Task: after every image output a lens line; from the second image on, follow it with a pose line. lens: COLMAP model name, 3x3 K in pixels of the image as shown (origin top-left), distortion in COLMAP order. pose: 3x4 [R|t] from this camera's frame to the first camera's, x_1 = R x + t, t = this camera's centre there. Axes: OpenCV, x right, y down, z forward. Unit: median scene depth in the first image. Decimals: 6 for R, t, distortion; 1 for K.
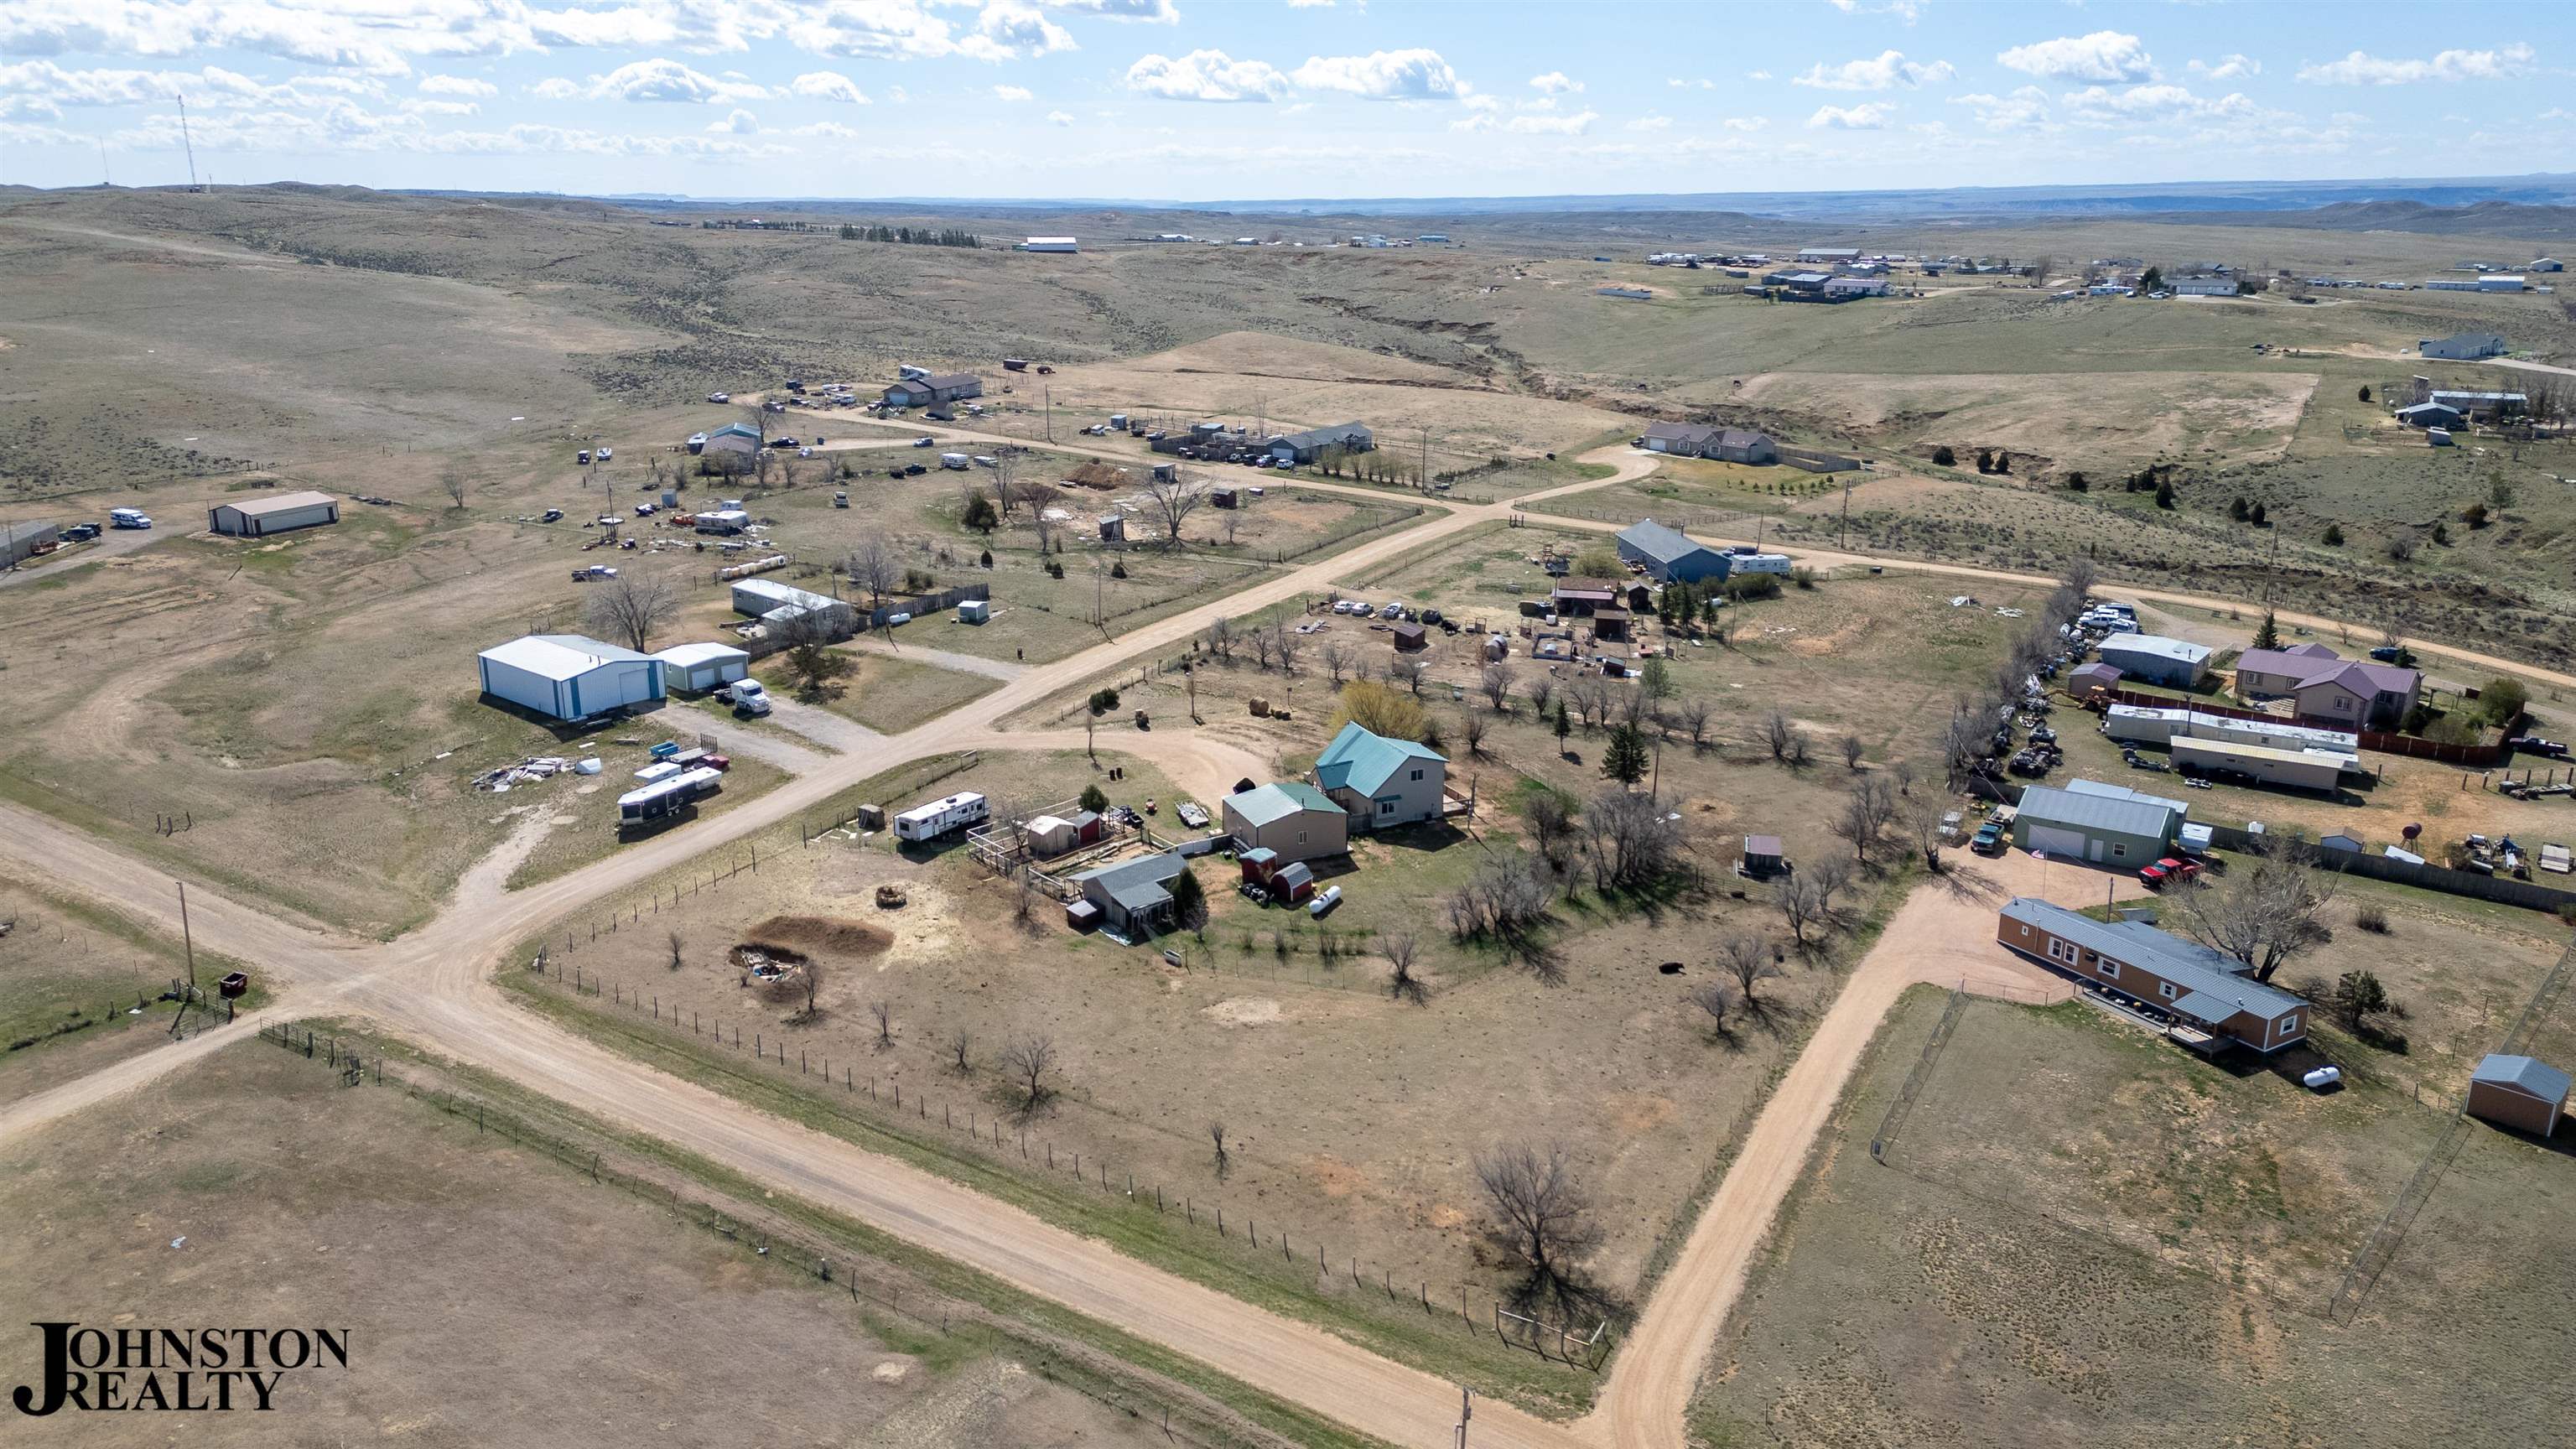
lens RADIAL K [[1792.1, 0, 1295.9], [0, 1792.1, 721.3], [0, 0, 1]] dist [0.086512, -0.093288]
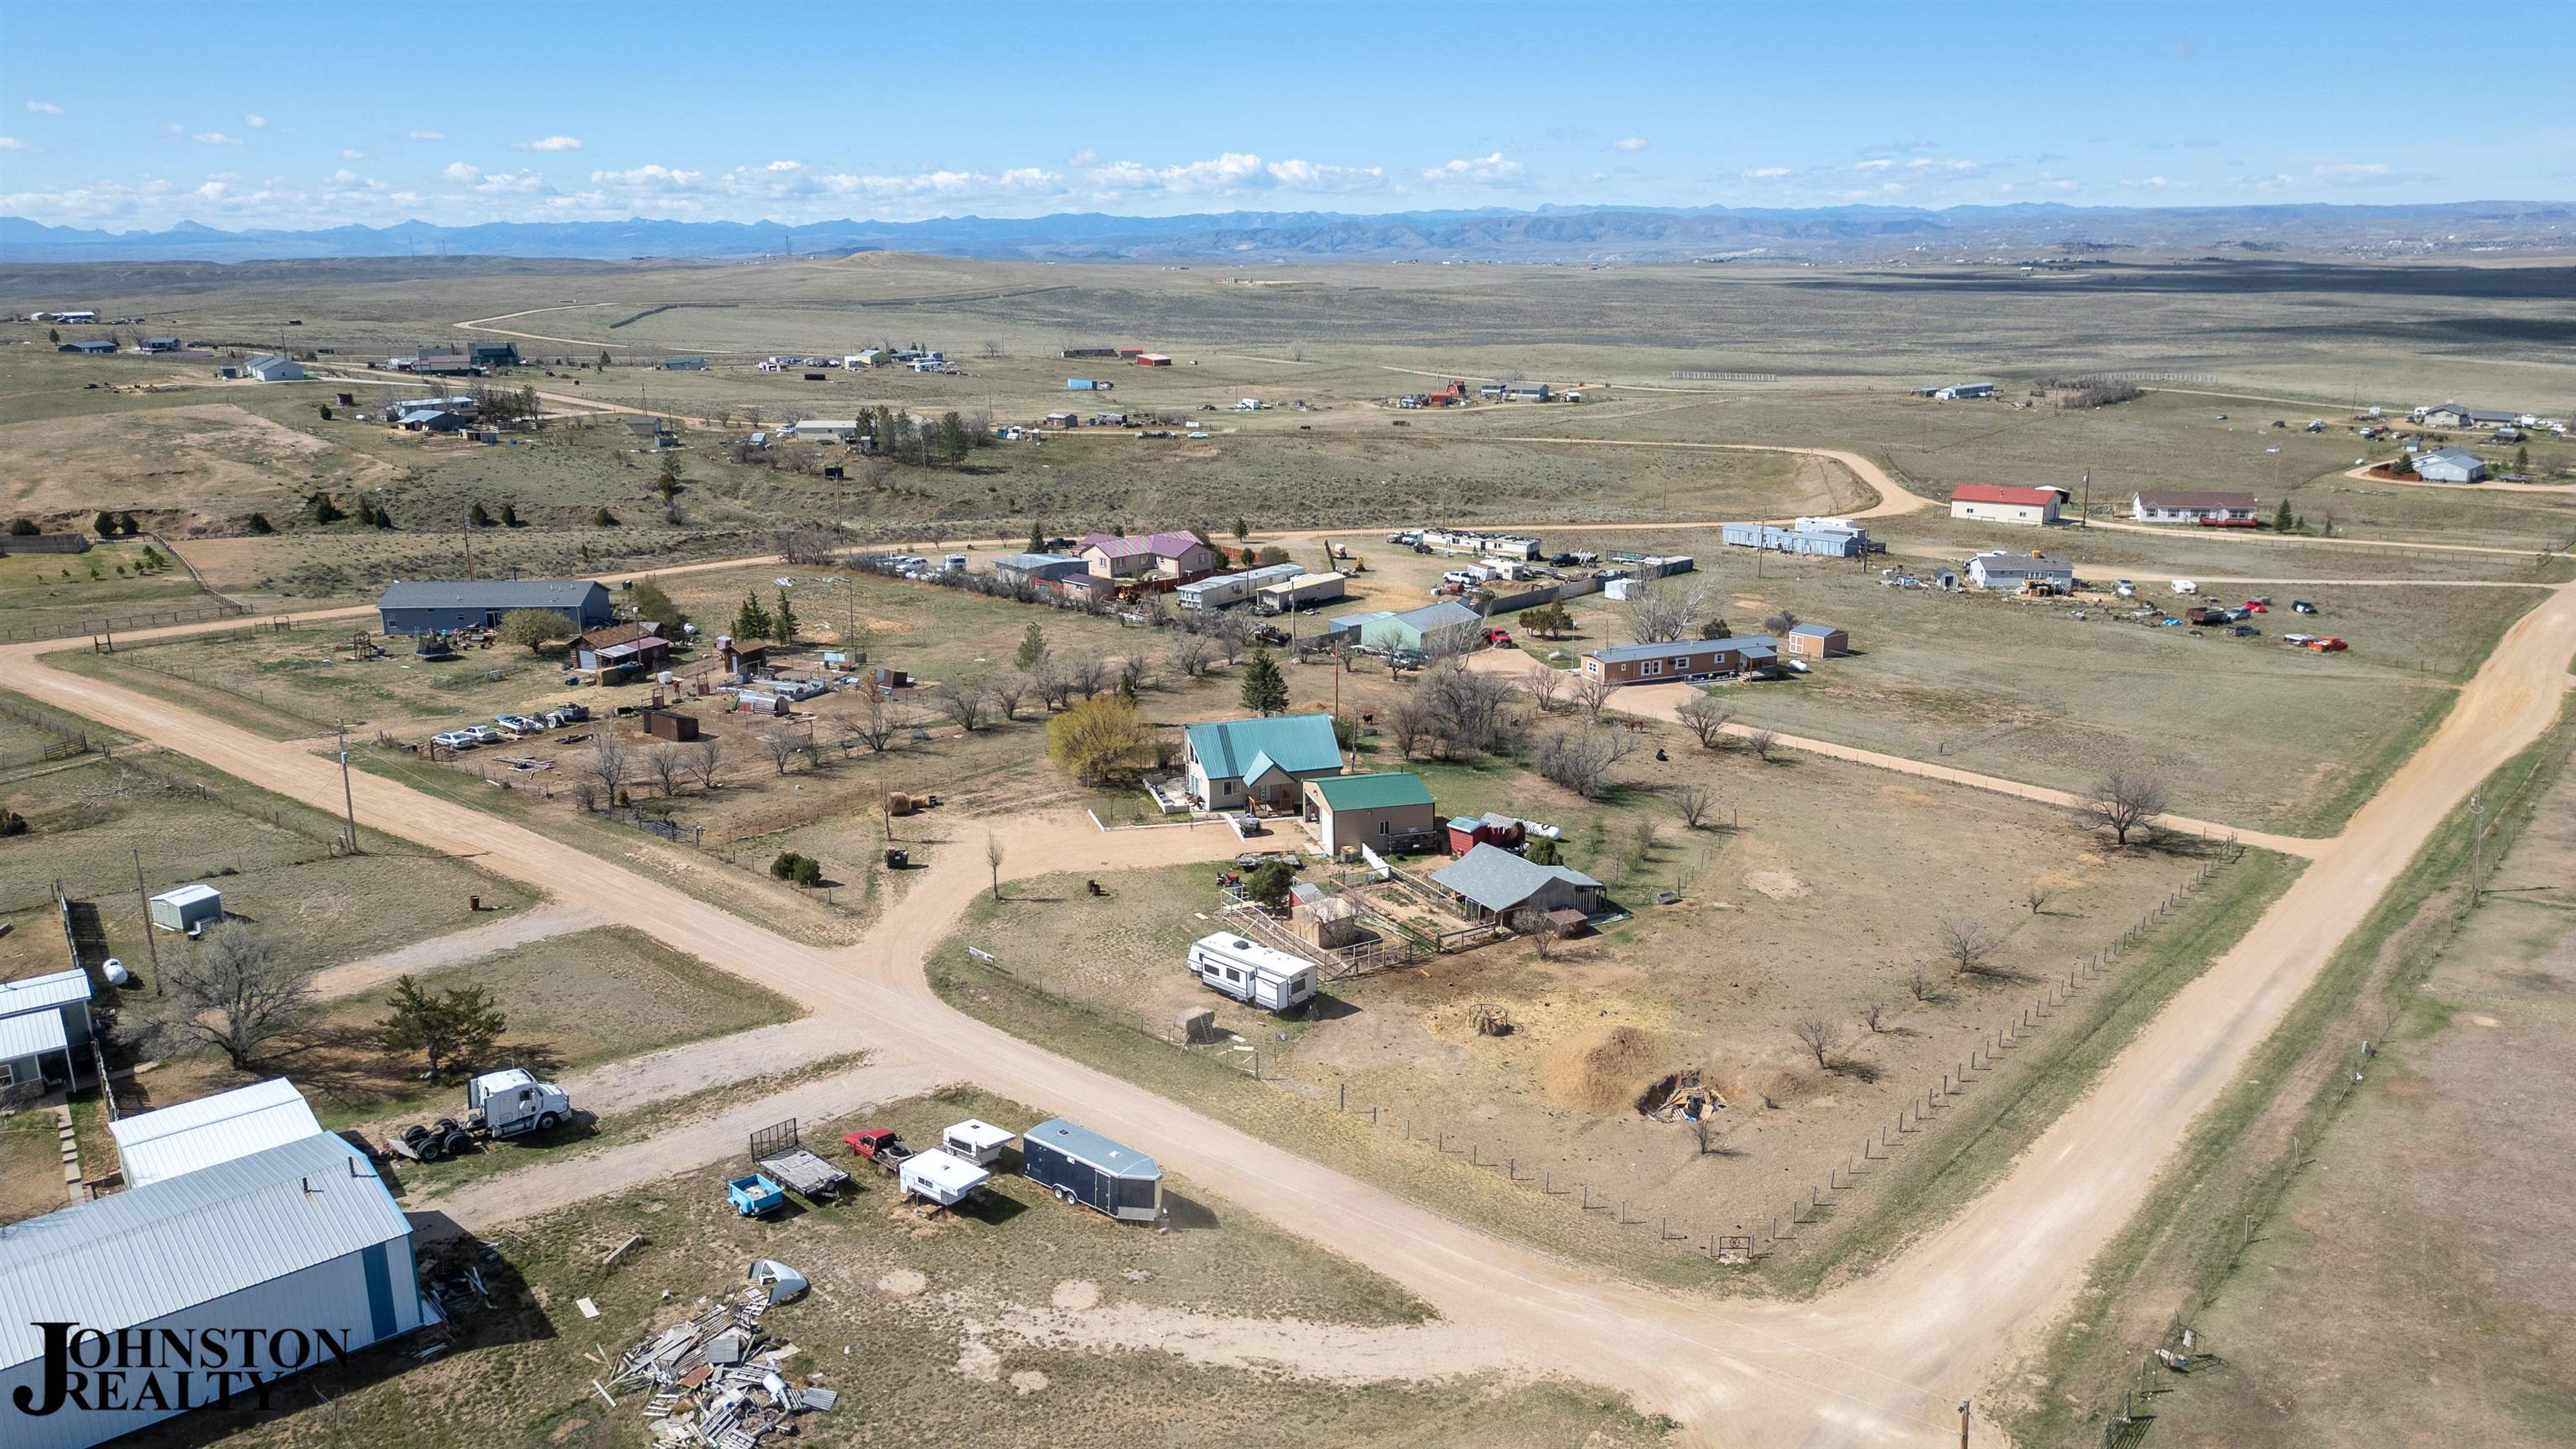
lens RADIAL K [[1808.9, 0, 1299.1], [0, 1808.9, 665.9], [0, 0, 1]] dist [0.080672, -0.092342]
pose [[0.151075, -0.222768, 0.963094, -0.867271], [0.291462, 0.941003, 0.171938, -0.175526], [-0.944577, 0.254730, 0.207091, 0.853335]]
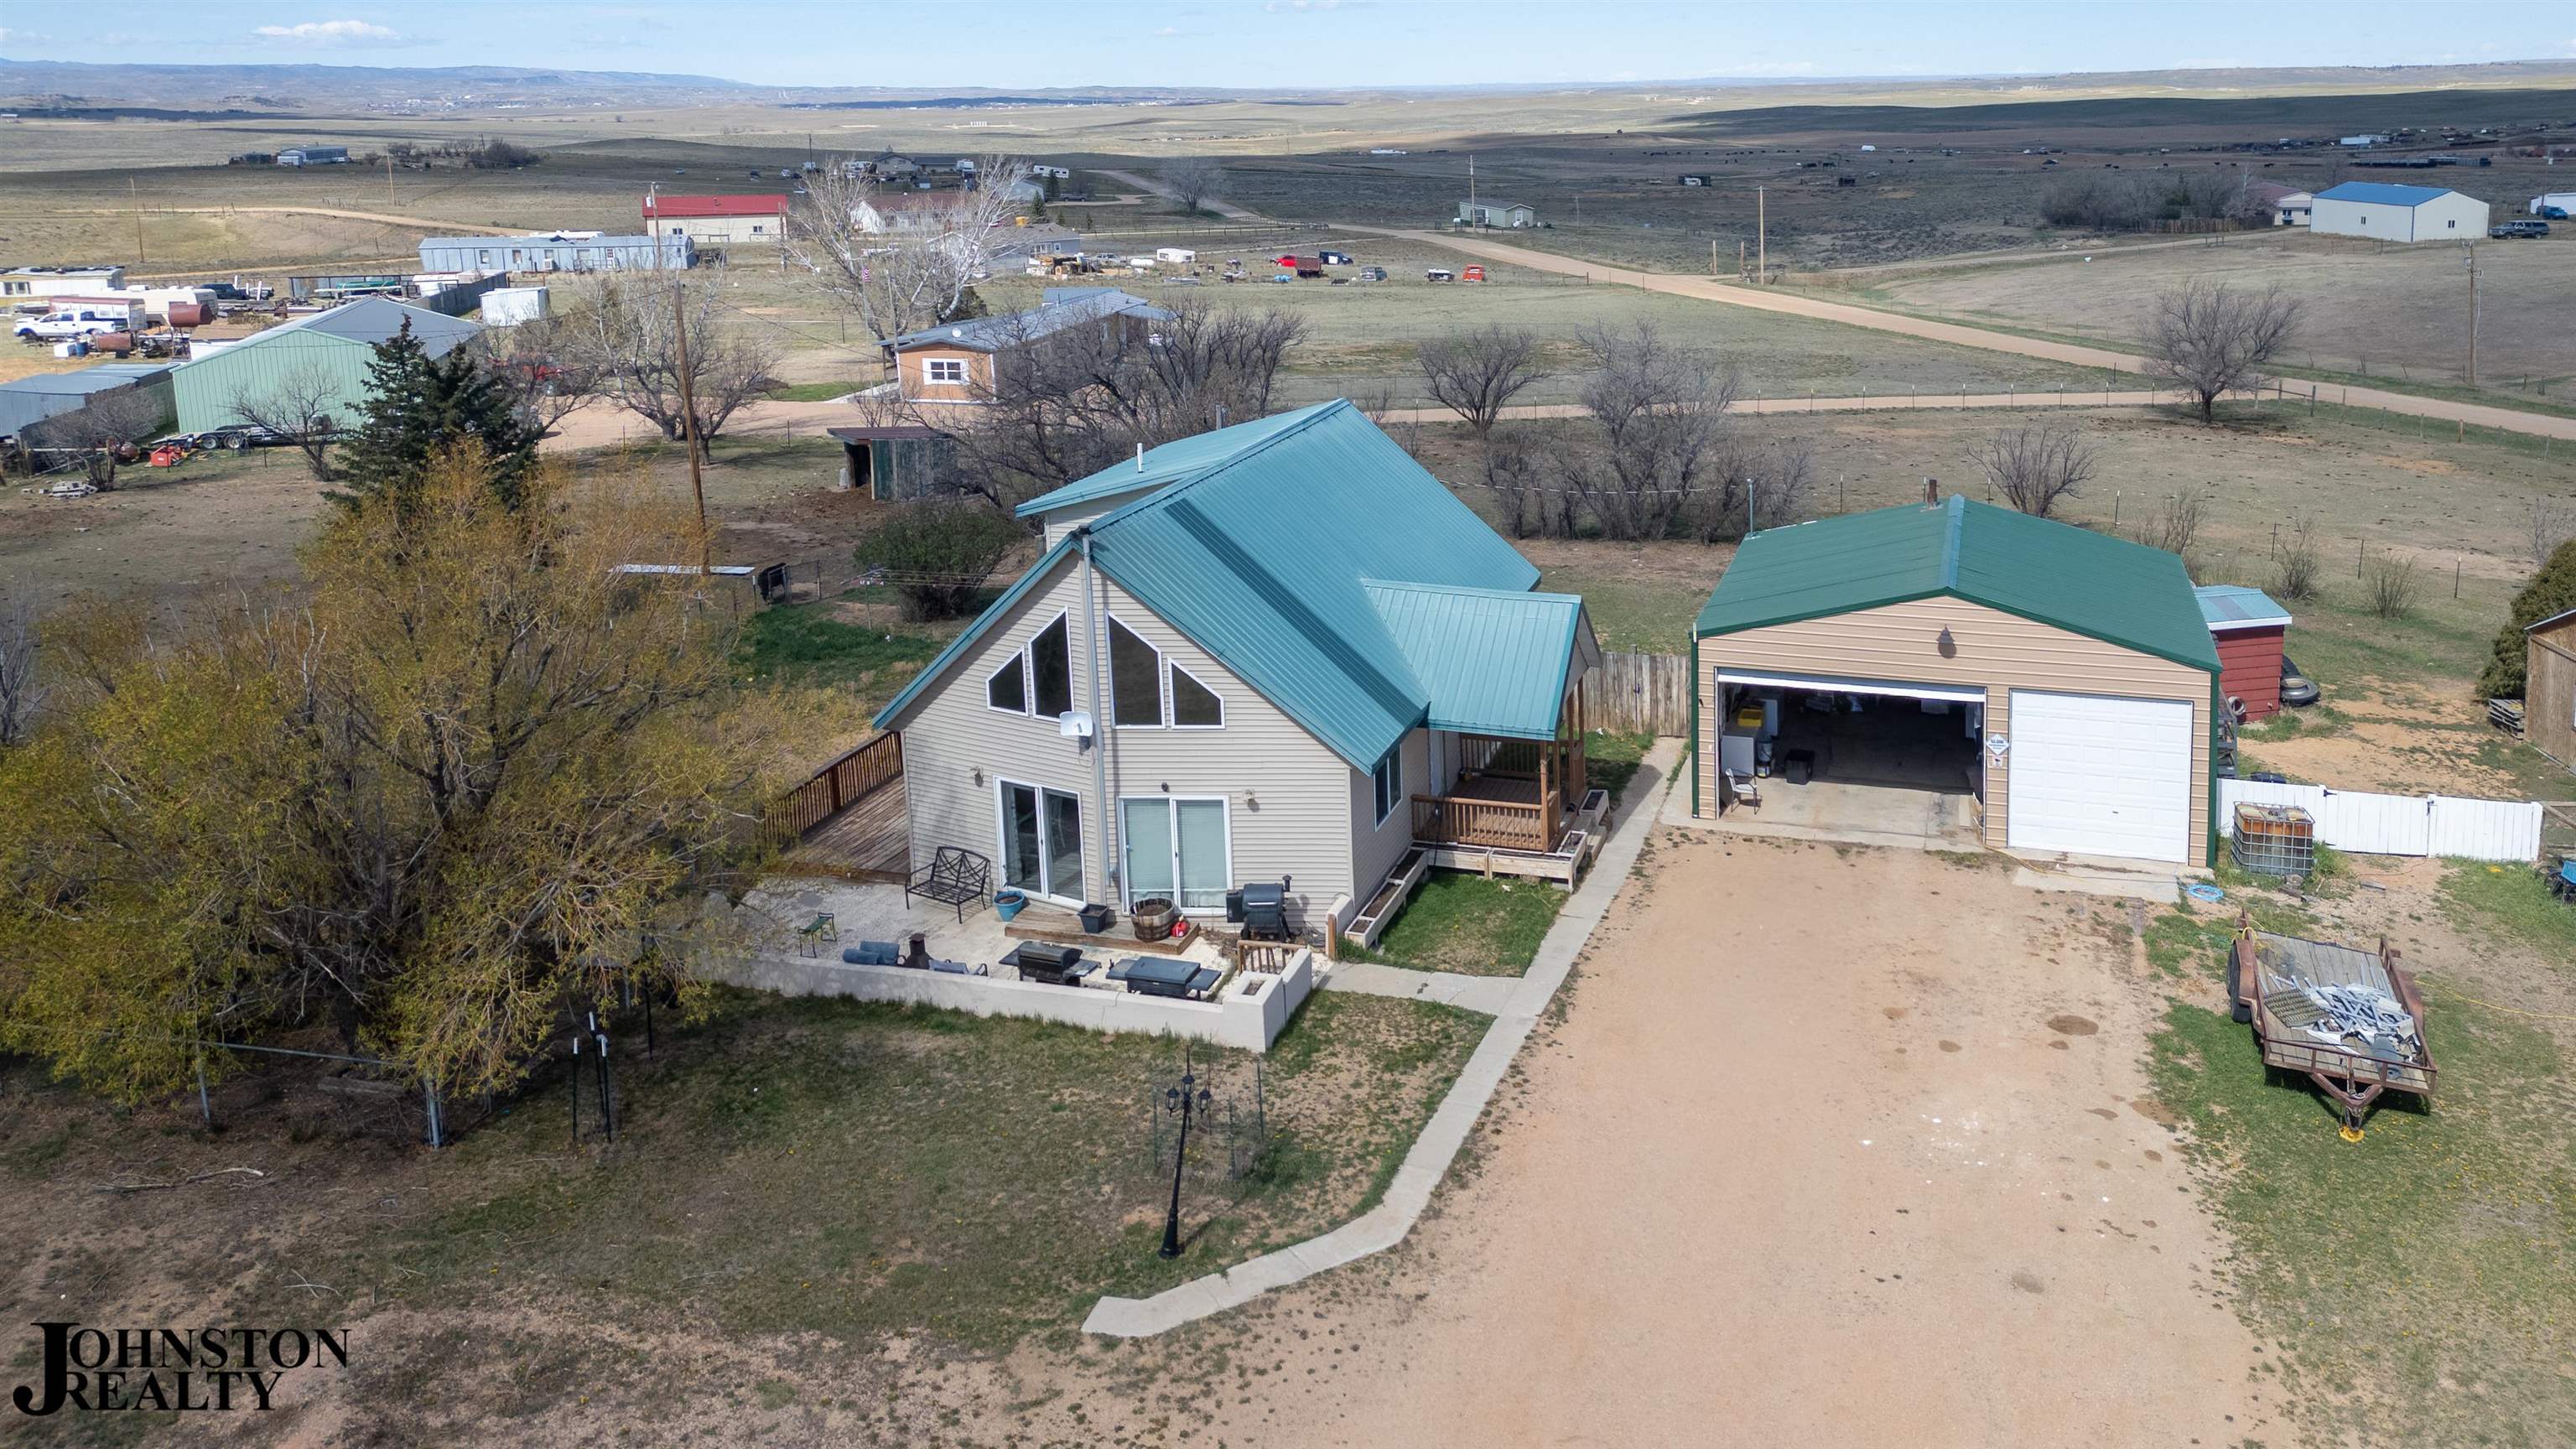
lens RADIAL K [[1889.0, 0, 1480.0], [0, 1889.0, 423.6], [0, 0, 1]] dist [0.037672, -0.028637]
pose [[-0.769184, -0.104365, 0.630447, -0.104406], [0.189859, 0.904701, 0.381405, -0.068943], [-0.610171, 0.413067, -0.676067, 1.206656]]
